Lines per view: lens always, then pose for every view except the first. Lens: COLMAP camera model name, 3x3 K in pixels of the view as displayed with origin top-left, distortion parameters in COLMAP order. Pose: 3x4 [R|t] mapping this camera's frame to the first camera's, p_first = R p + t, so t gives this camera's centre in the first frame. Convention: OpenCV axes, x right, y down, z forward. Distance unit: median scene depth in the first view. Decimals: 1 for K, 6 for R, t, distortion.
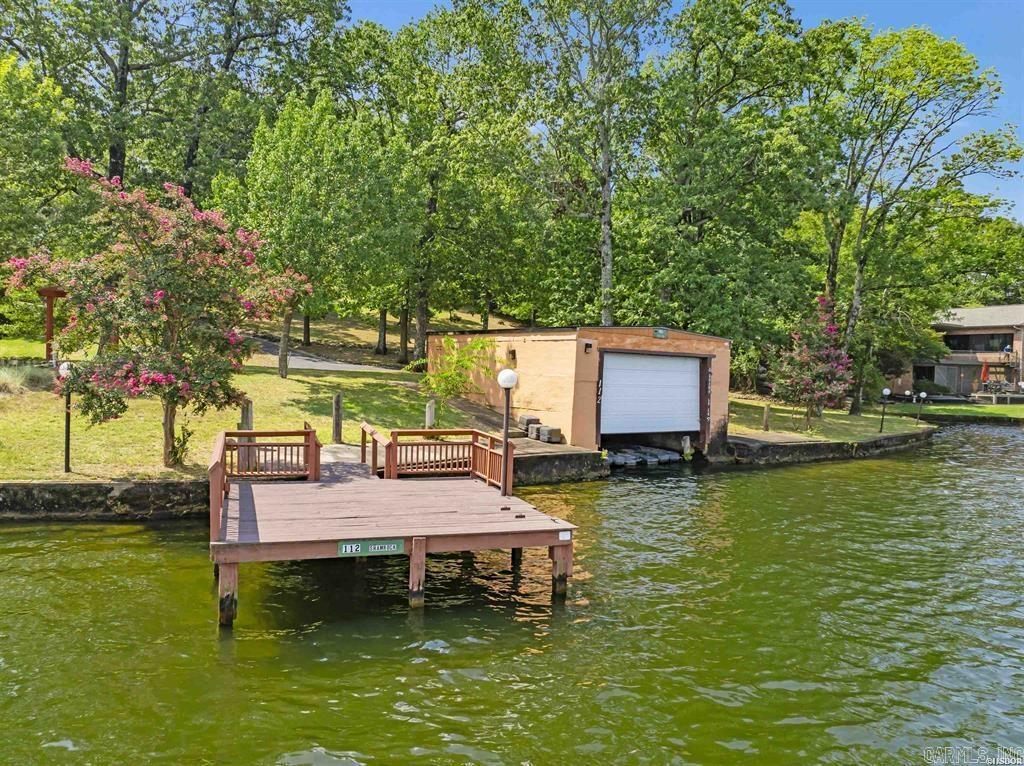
lens RADIAL K [[732.3, 0, 512.0], [0, 732.3, 383.0], [0, 0, 1]] dist [0.001908, -0.004396]
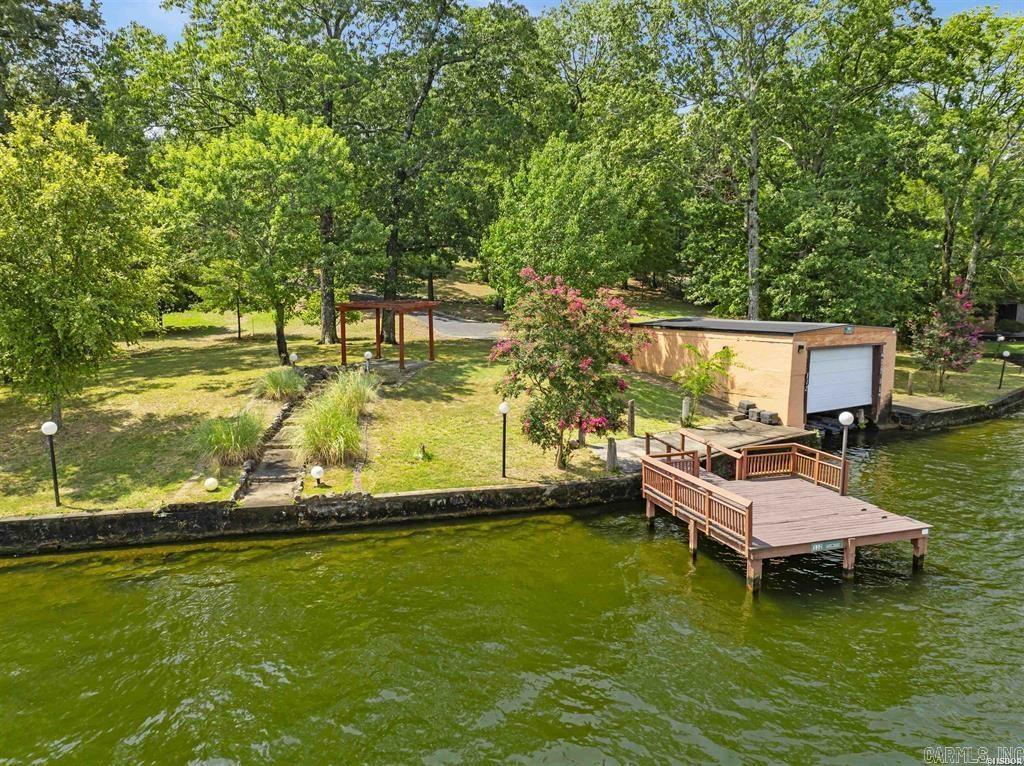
lens RADIAL K [[720.2, 0, 512.0], [0, 720.2, 383.0], [0, 0, 1]] dist [-0.003741, 0.001597]
pose [[0.998763, -0.026953, -0.041790, -0.316273], [0.031527, 0.993099, 0.112964, -0.134718], [0.038457, -0.114142, 0.992720, -0.236755]]
